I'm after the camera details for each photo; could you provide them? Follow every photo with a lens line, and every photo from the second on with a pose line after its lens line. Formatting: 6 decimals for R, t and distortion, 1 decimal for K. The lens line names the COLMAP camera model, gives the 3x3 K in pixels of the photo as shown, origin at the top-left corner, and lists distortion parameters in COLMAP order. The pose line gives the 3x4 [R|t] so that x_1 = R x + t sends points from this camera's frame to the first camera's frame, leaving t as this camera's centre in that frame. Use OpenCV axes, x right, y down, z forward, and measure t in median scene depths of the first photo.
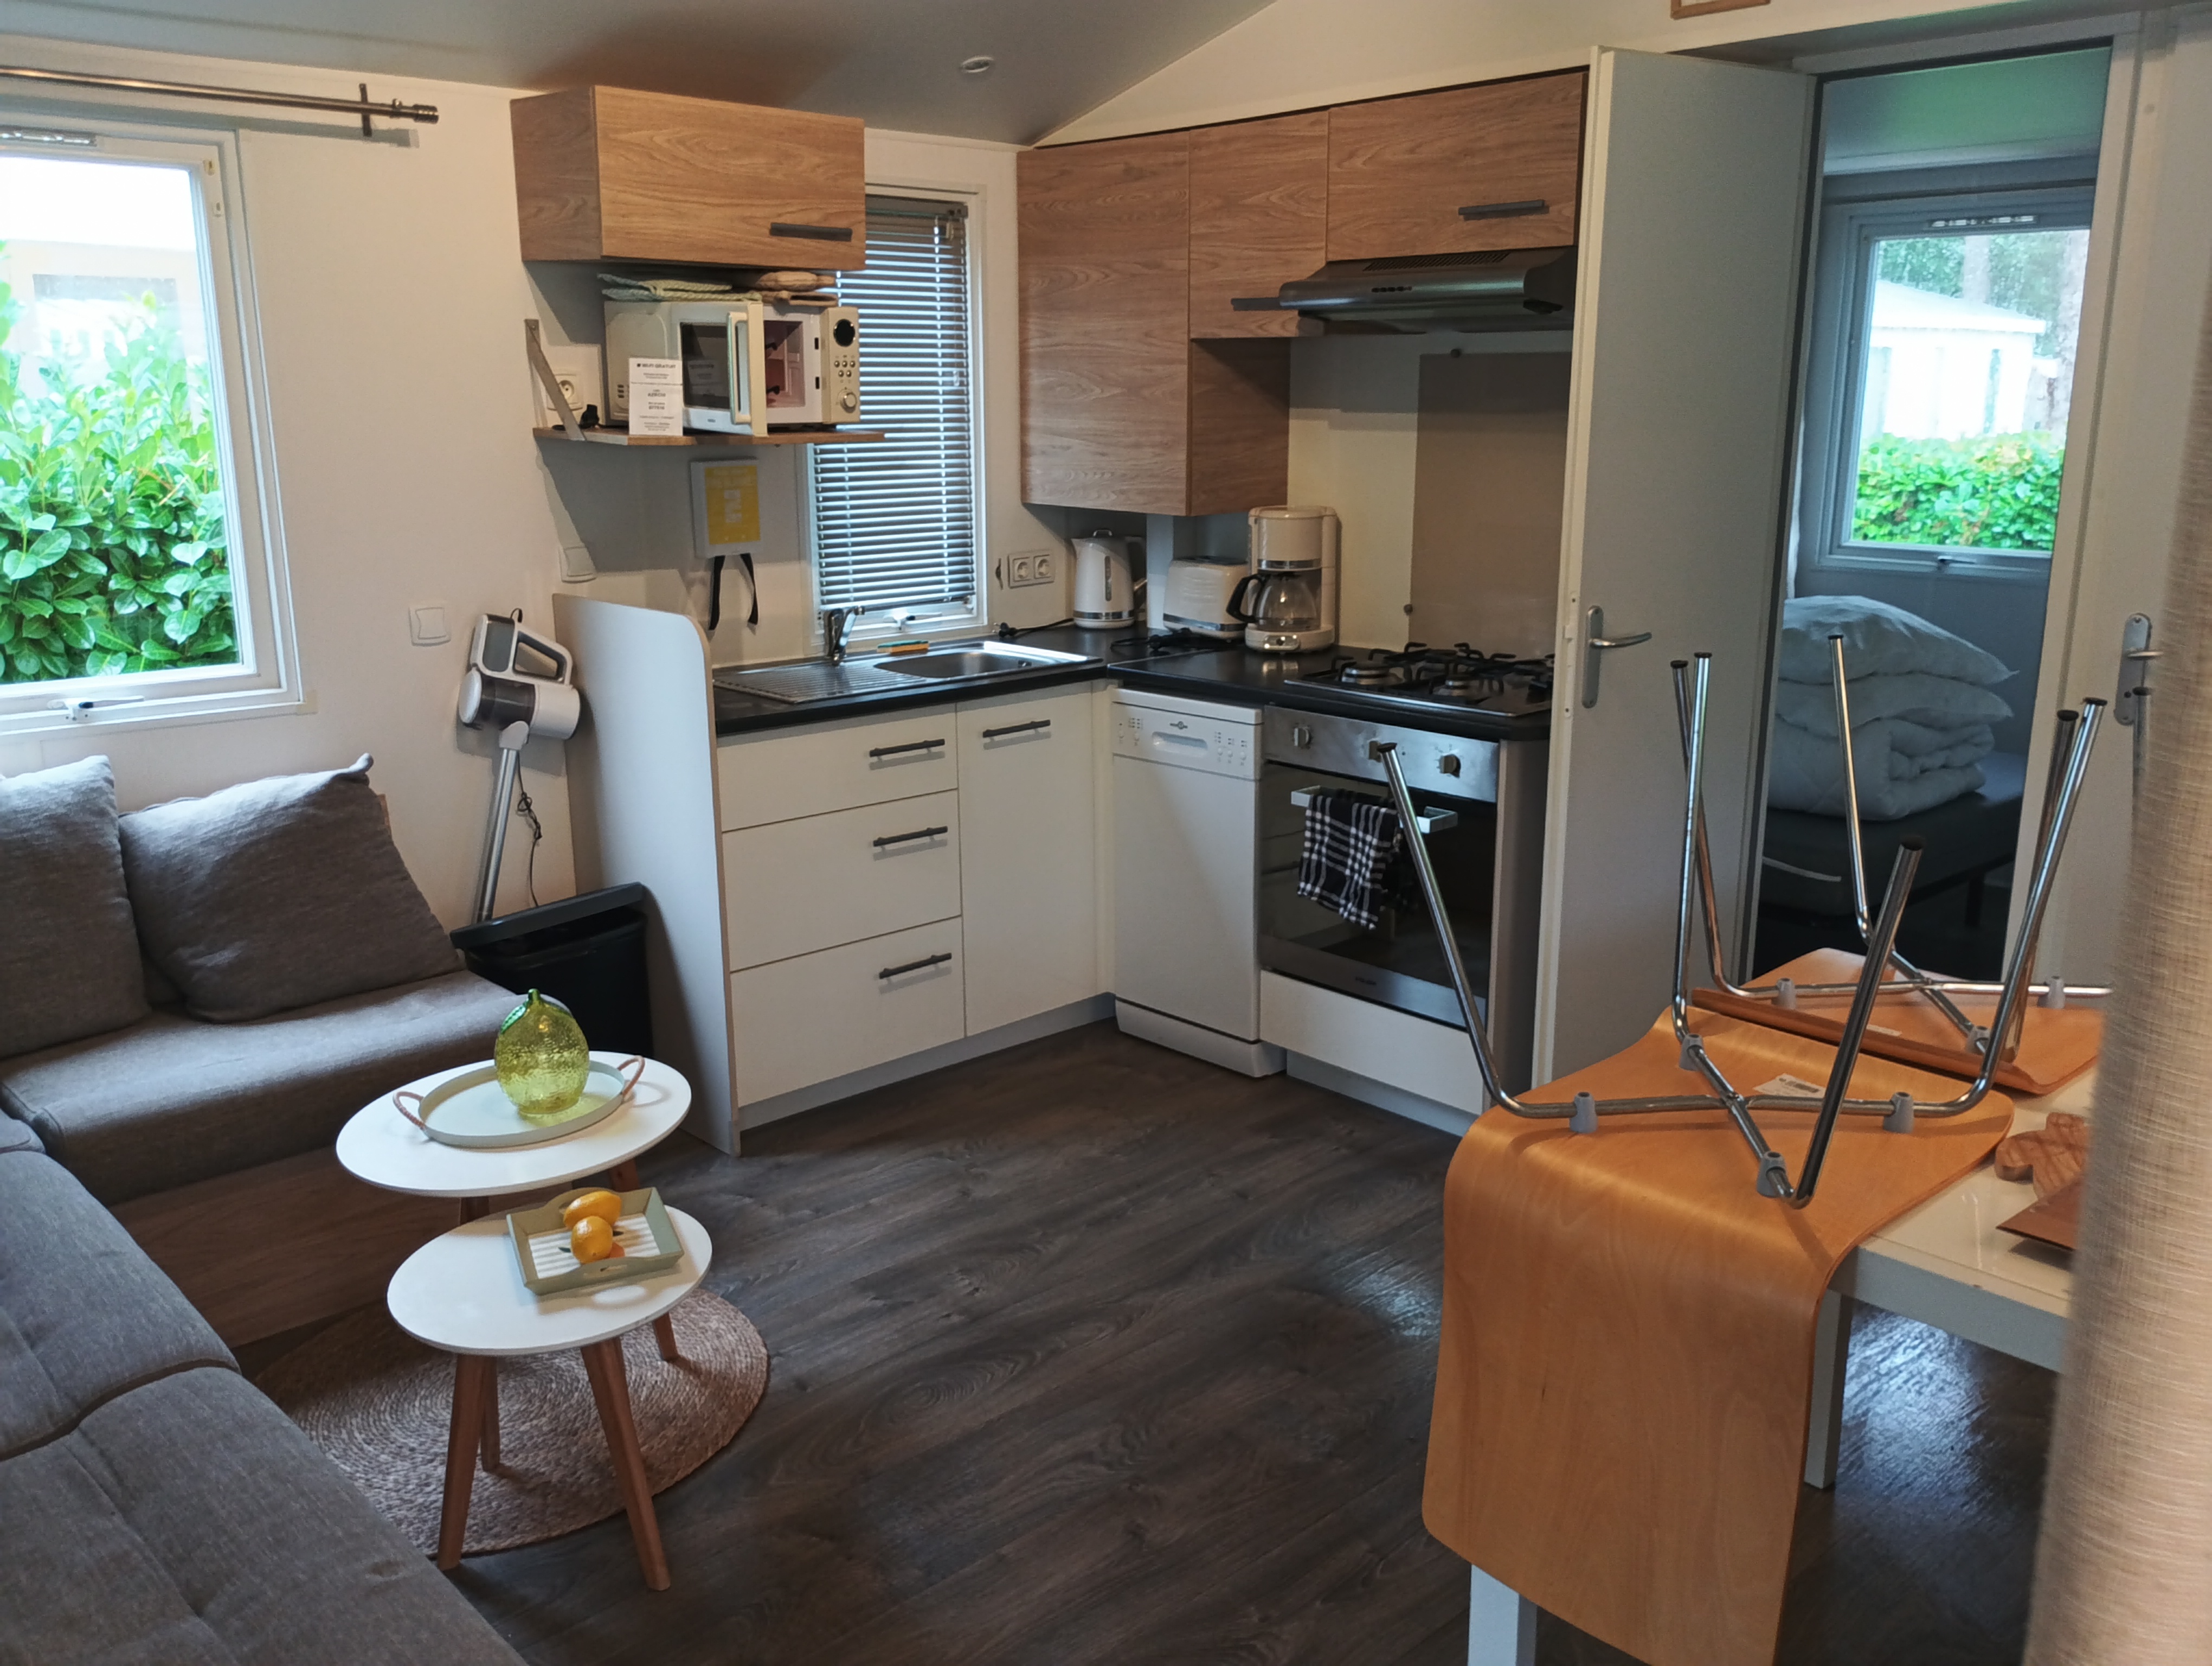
lens RADIAL K [[1835.6, 0, 1103.0], [0, 1835.6, 827.5], [0, 0, 1]] dist [0.058767, -0.077910]
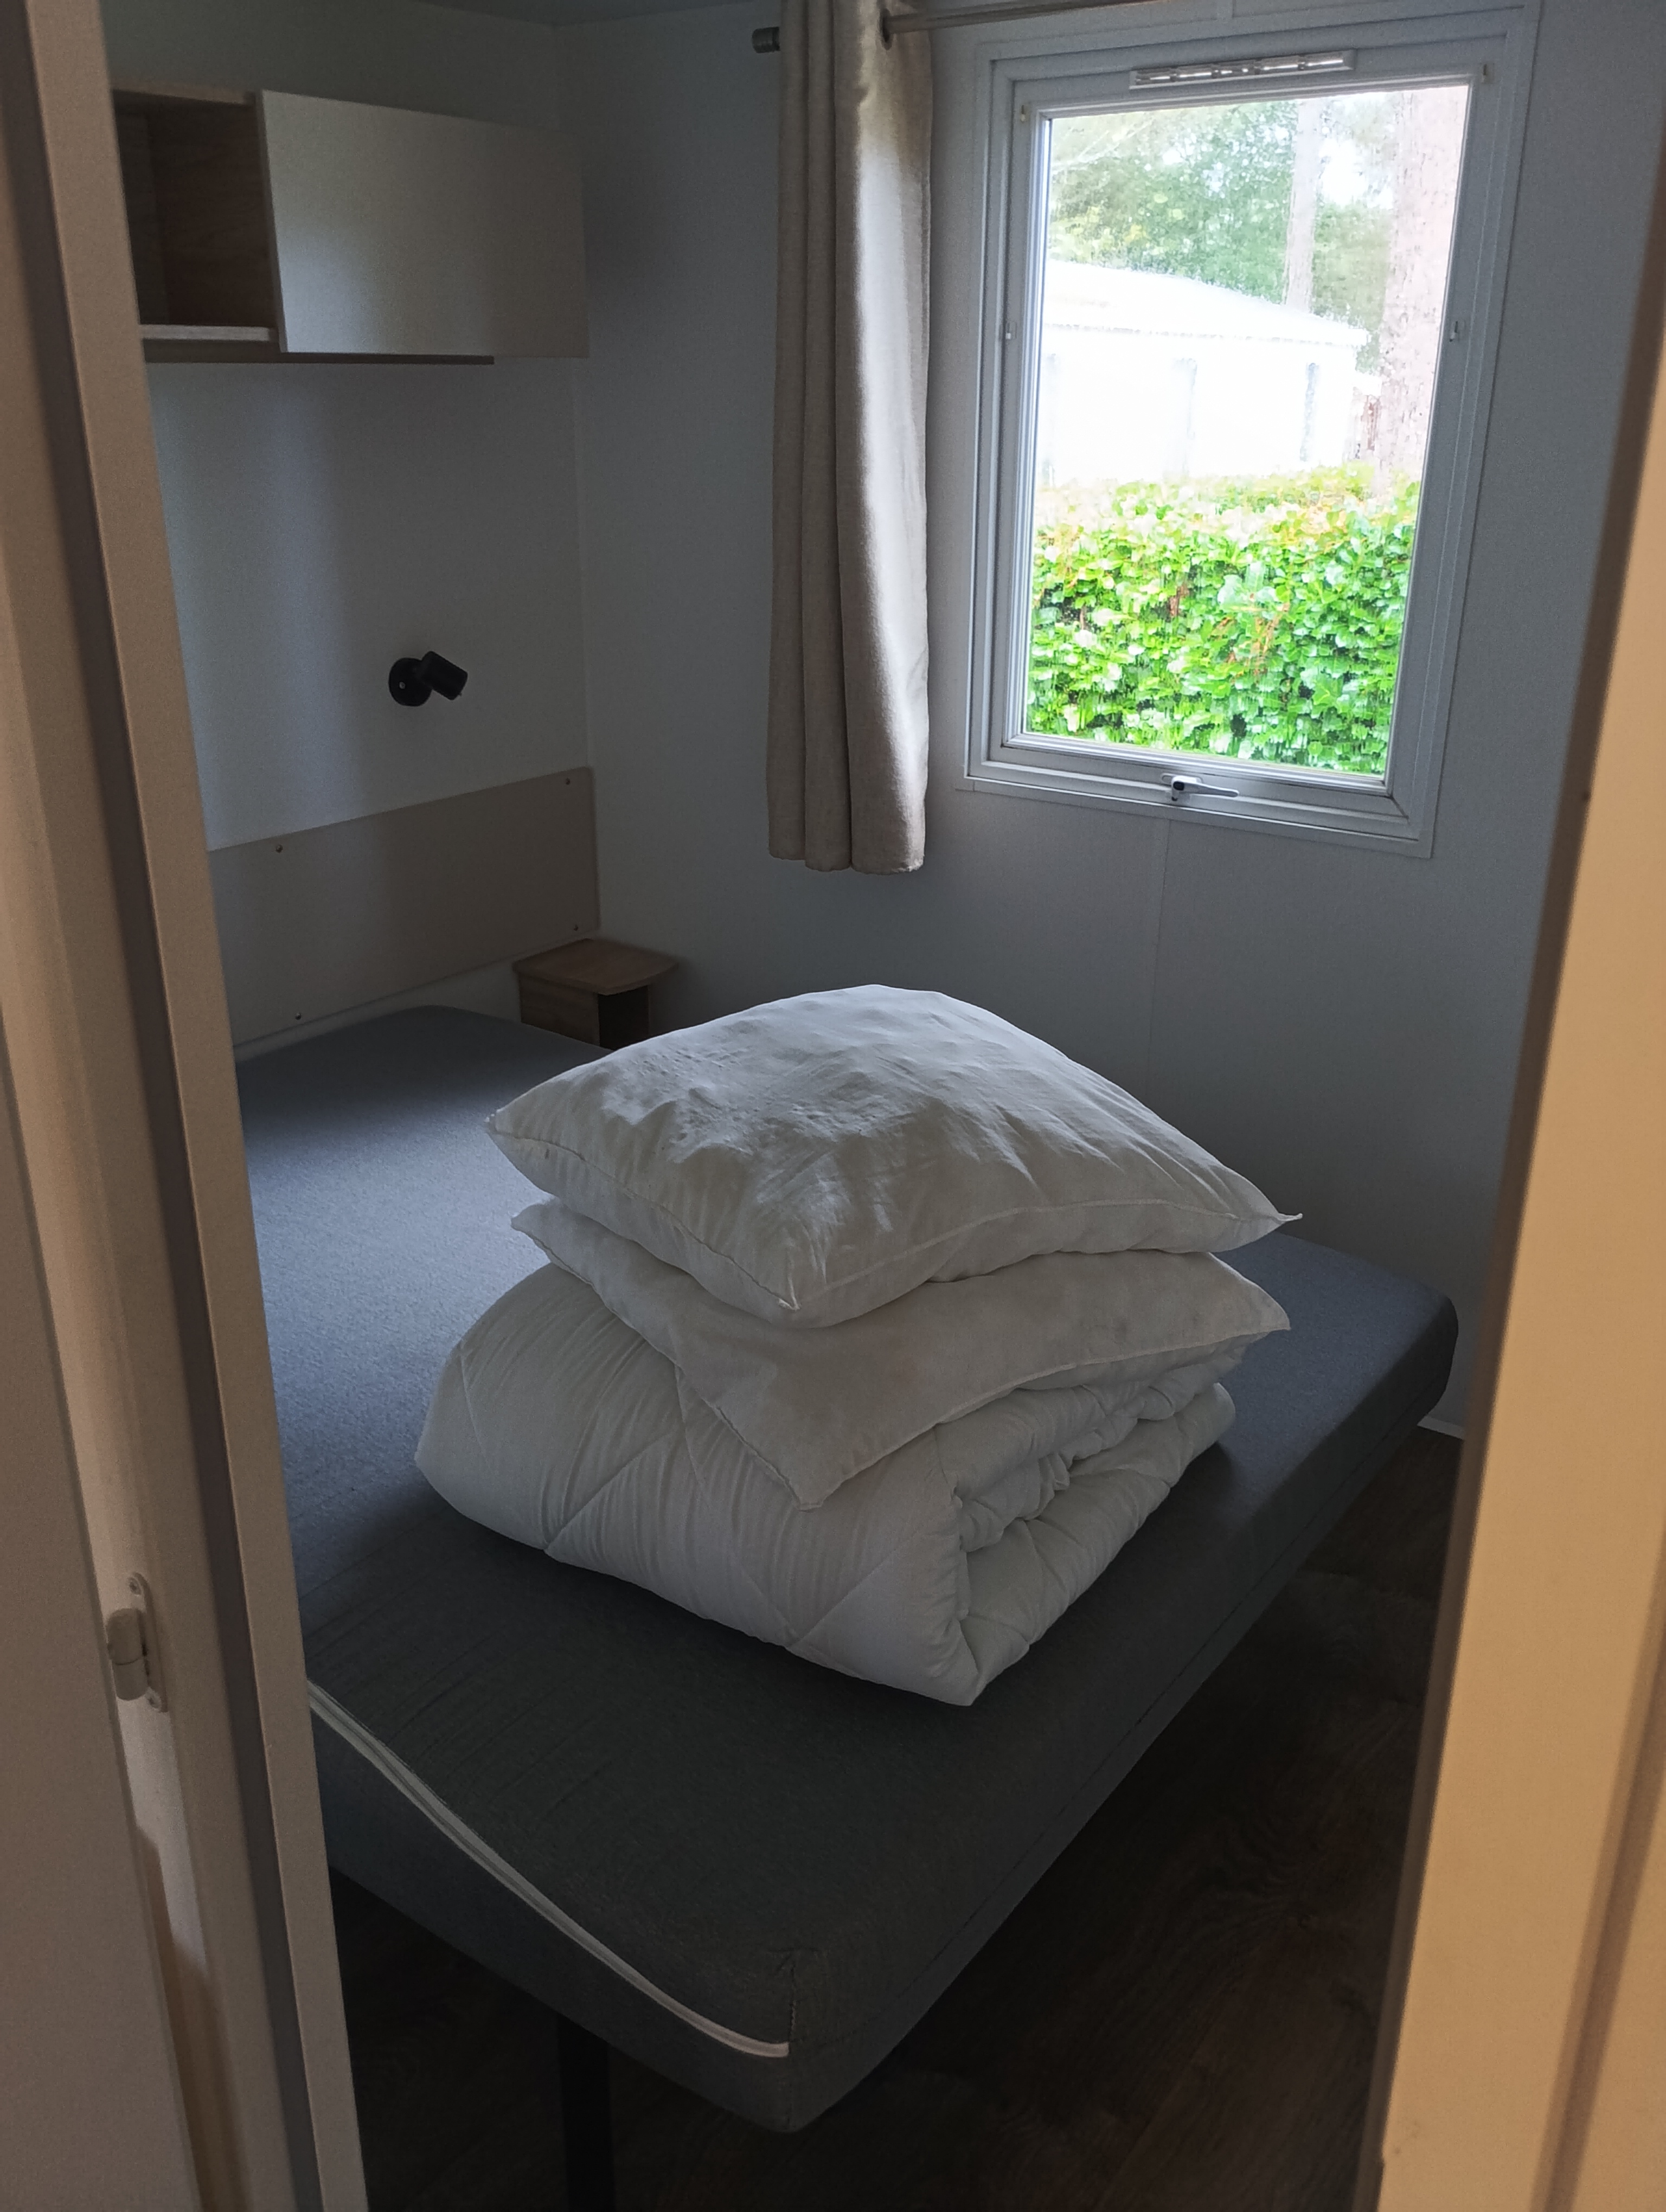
lens RADIAL K [[1835.6, 0, 834.9], [0, 1835.6, 1108.7], [0, 0, 1]] dist [0.058767, -0.077910]
pose [[0.980514, -0.061512, 0.186573, 0.169460], [0.035983, 0.989882, 0.137255, -0.084609], [-0.193128, -0.127867, 0.972806, 0.333994]]
